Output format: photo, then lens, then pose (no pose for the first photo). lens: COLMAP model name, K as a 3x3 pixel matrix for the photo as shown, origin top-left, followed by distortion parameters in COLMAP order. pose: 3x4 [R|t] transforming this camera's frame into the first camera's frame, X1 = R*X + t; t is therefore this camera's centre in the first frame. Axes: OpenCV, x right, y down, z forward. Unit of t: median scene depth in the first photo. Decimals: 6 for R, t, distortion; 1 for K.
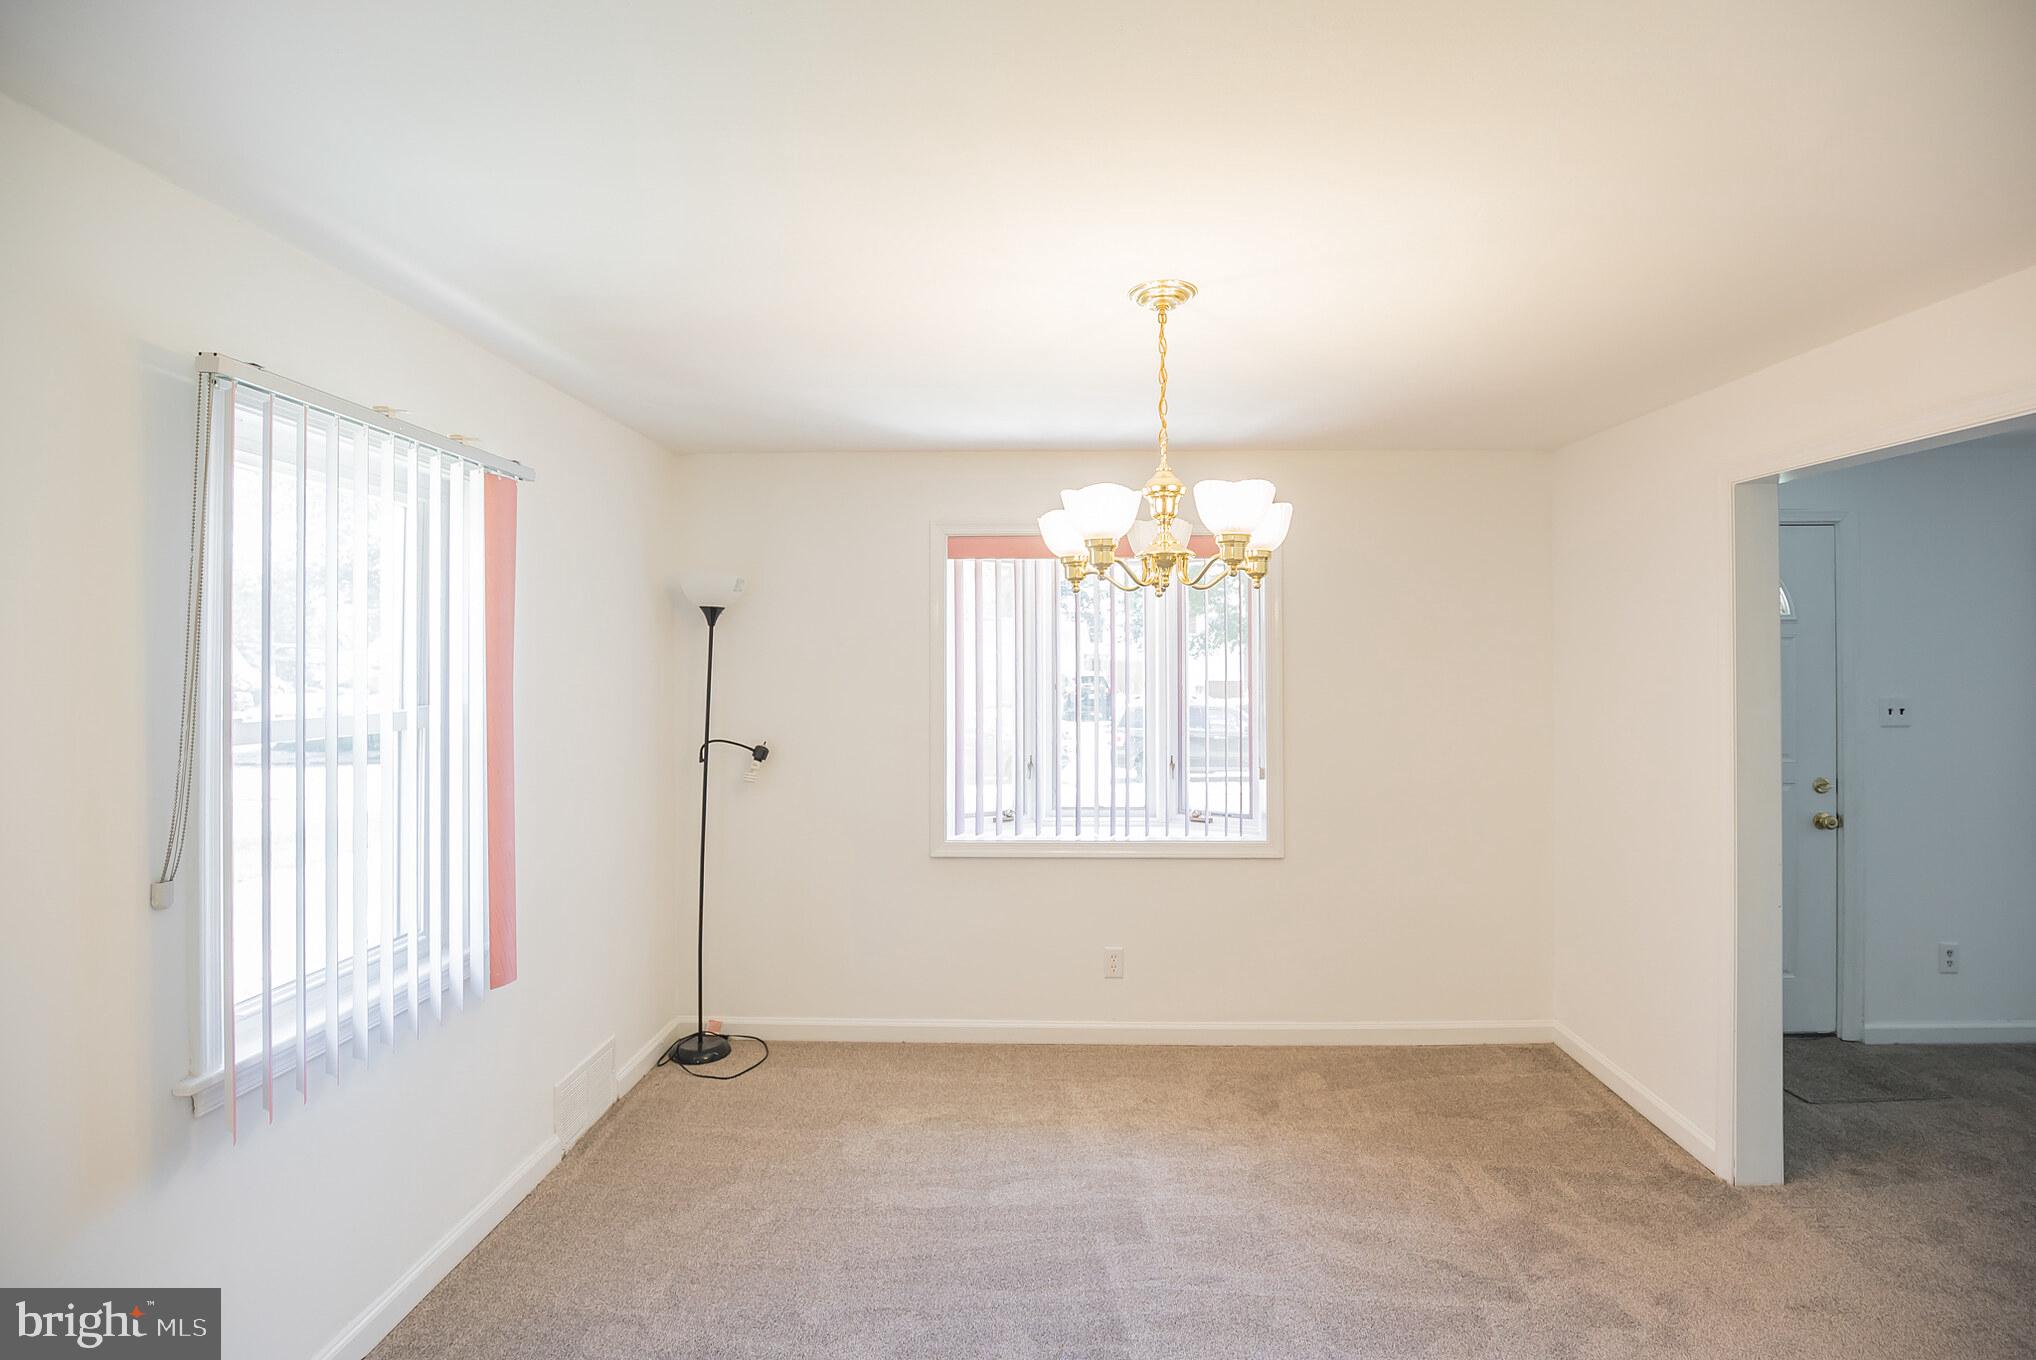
lens RADIAL K [[961.0, 0, 1015.7], [0, 961.0, 636.2], [0, 0, 1]] dist [-0.024193, 0.000452]
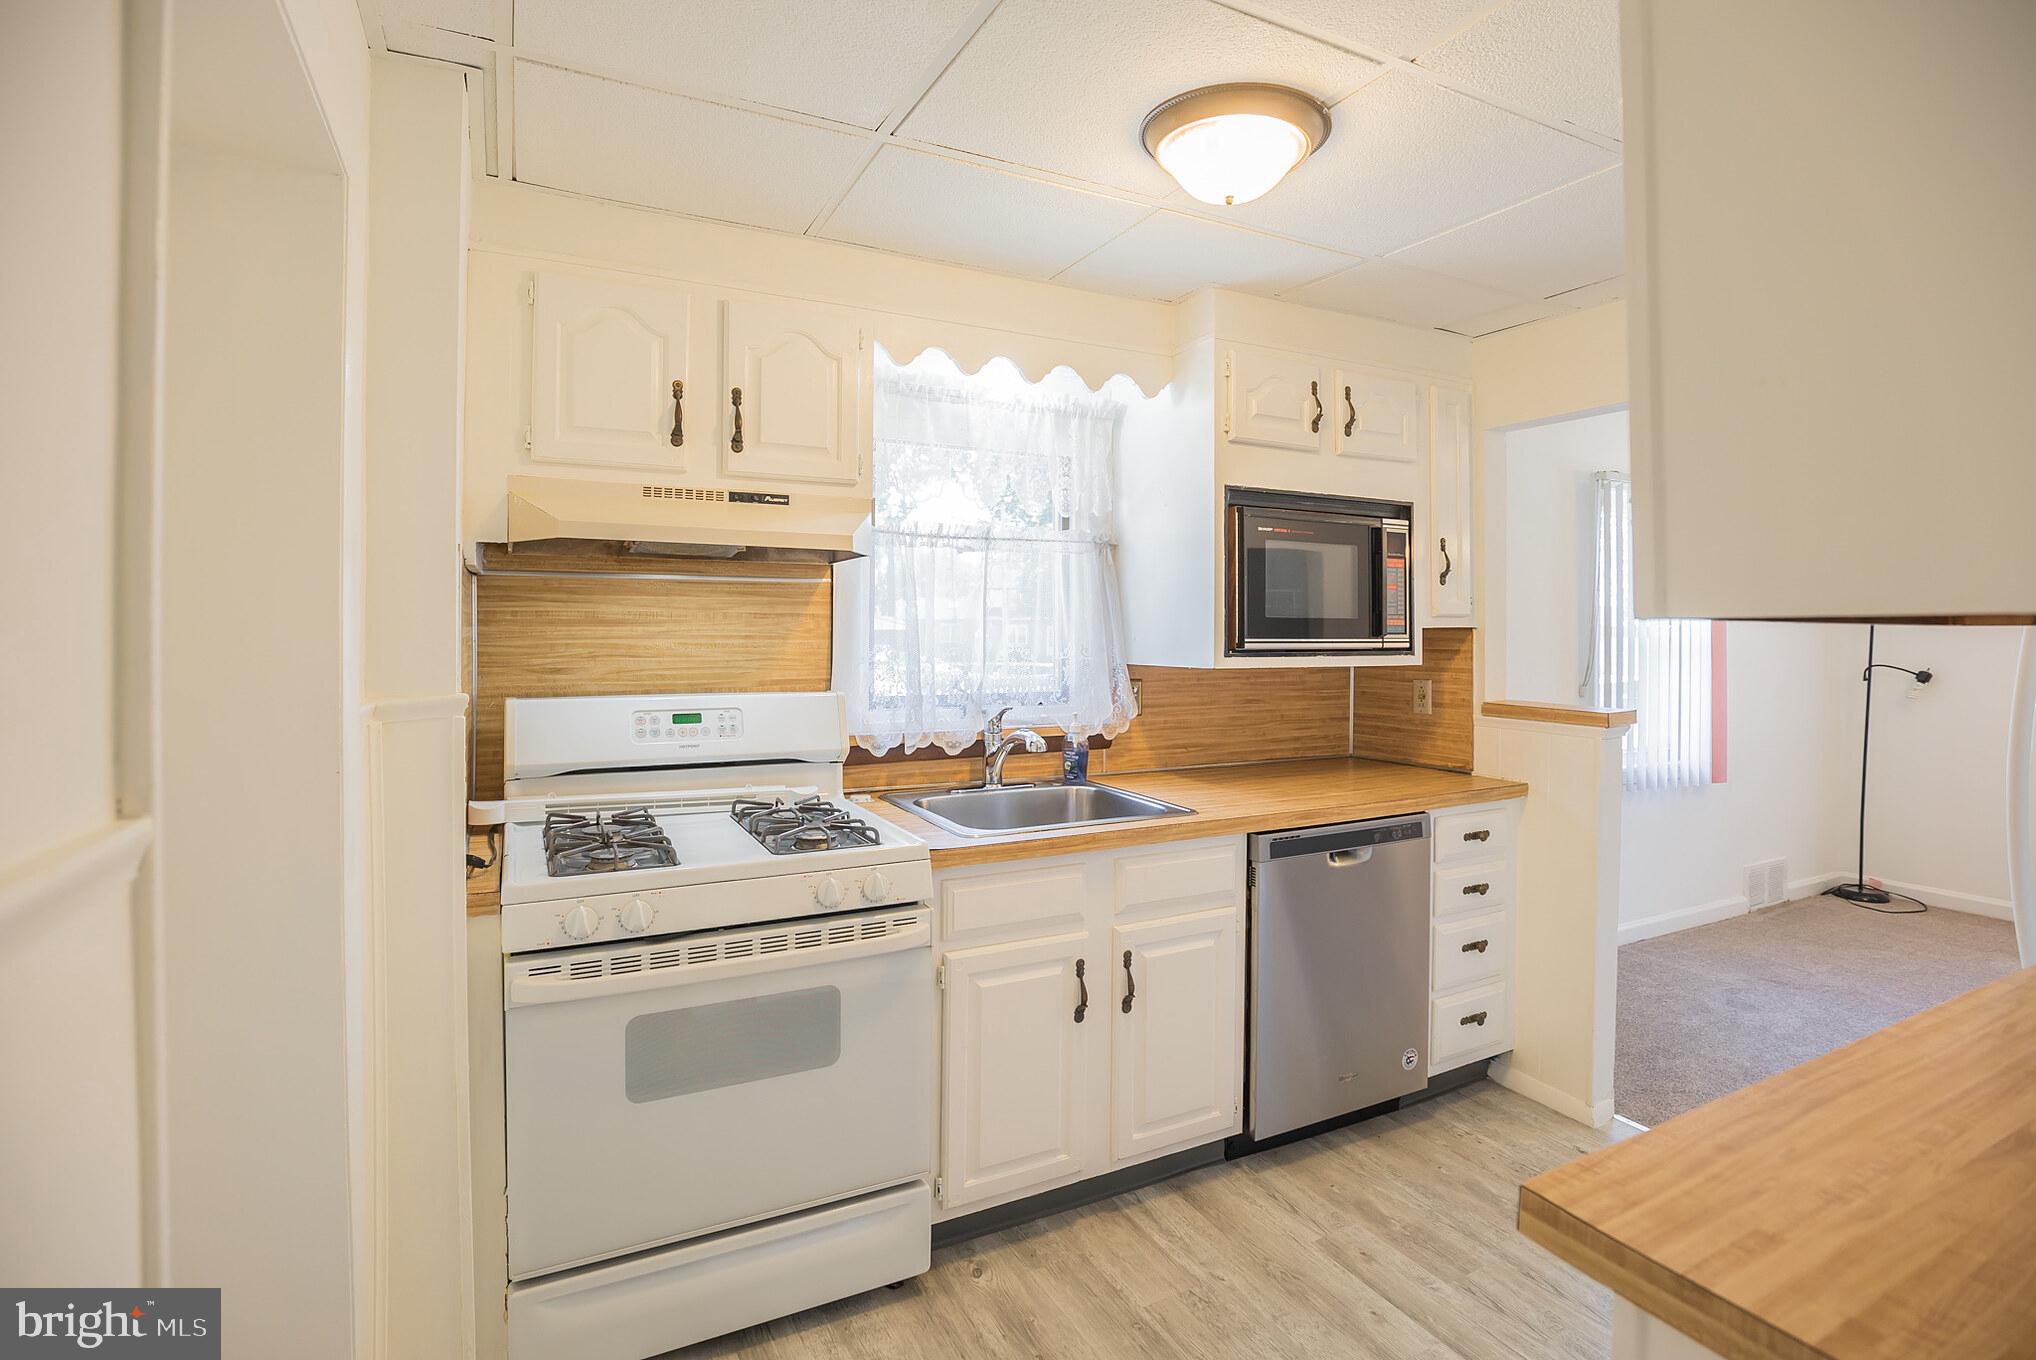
lens RADIAL K [[958.8, 0, 961.2], [0, 958.8, 626.5], [0, 0, 1]] dist [-0.028571, 0.000384]
pose [[0.460259, 0.003748, -0.887777, 0.248263], [0.011677, 0.999879, 0.010275, 0.028091], [0.887708, -0.015095, 0.460160, -0.721172]]
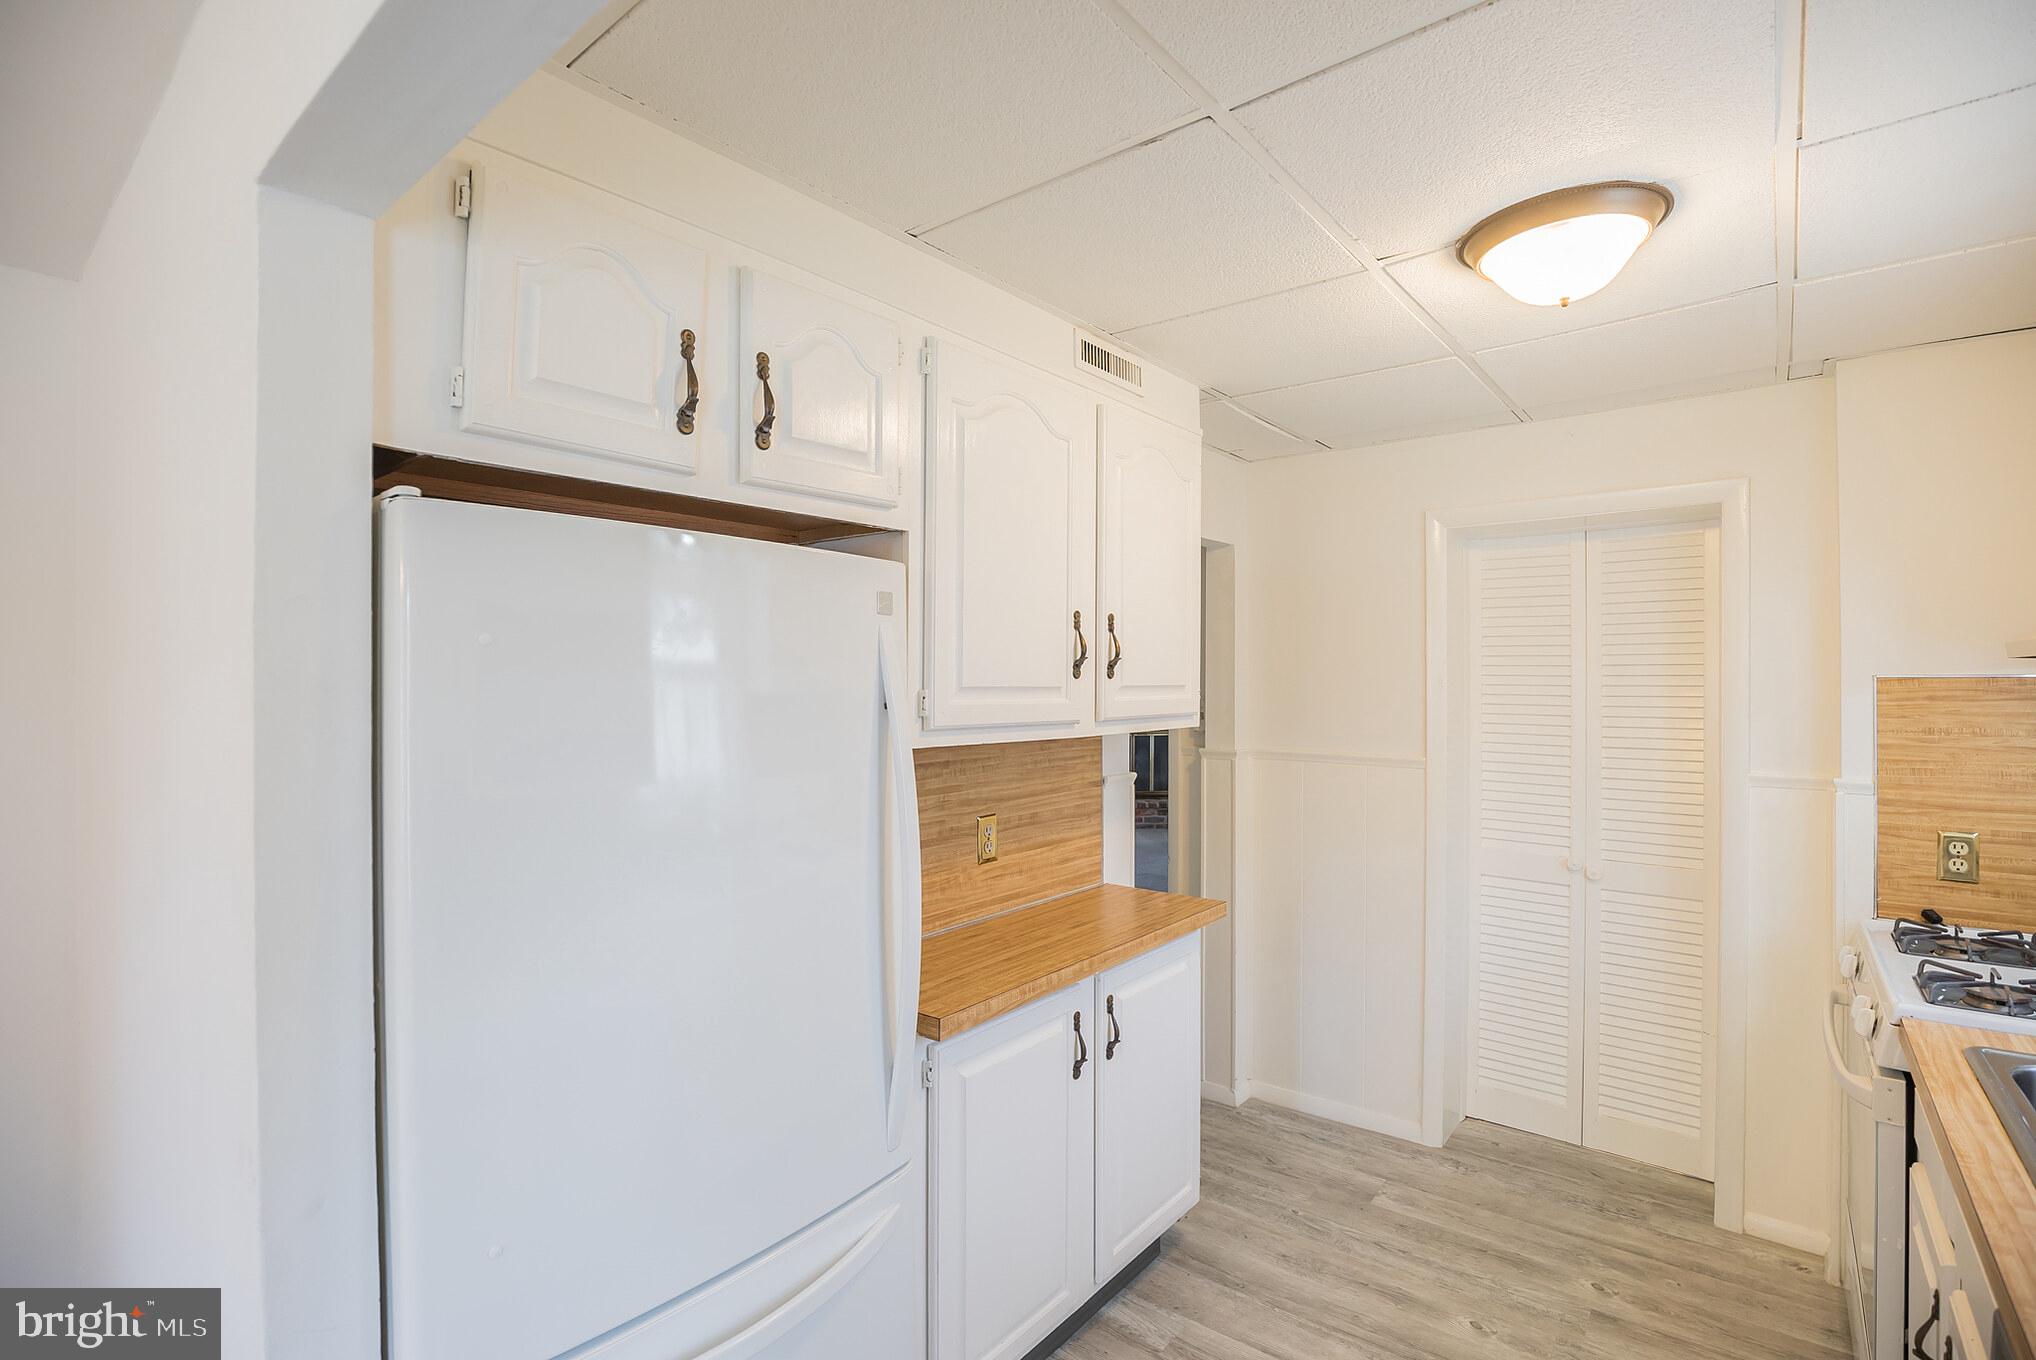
lens RADIAL K [[956.6, 0, 1017.5], [0, 956.6, 675.3], [0, 0, 1]] dist [-0.022867, 0.001292]
pose [[-0.805180, 0.006247, 0.592998, -0.183188], [-0.009746, 0.999670, -0.023764, 0.011147], [-0.592951, -0.024913, -0.804853, 0.156988]]
